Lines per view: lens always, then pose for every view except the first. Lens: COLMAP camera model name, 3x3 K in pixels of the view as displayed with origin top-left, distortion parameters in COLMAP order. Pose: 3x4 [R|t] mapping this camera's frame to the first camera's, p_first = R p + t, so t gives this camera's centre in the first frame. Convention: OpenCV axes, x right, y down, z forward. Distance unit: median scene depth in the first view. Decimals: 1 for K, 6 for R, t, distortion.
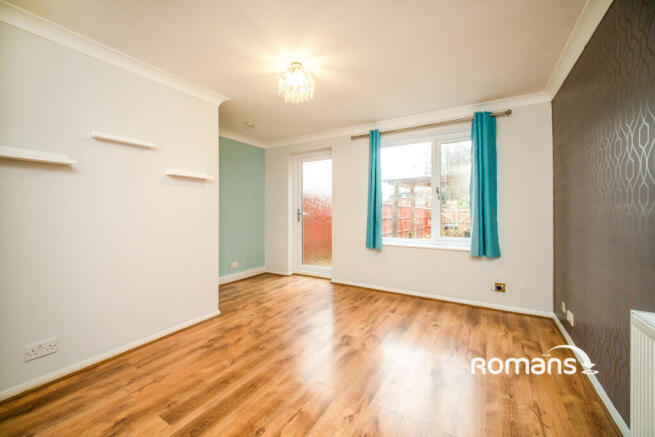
lens RADIAL K [[262.9, 0, 327.5], [0, 262.9, 218.5], [0, 0, 1]] dist [-0.000111, -0.000013]
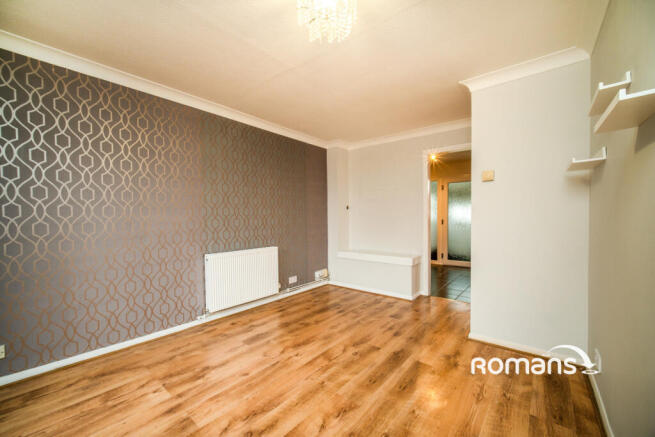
lens RADIAL K [[262.9, 0, 327.5], [0, 262.9, 218.5], [0, 0, 1]] dist [-0.000111, -0.000013]
pose [[-0.989491, 0.005960, 0.144473, -0.265587], [0.011423, 0.999249, 0.037015, -0.067113], [-0.144144, 0.038276, -0.988816, 2.099158]]
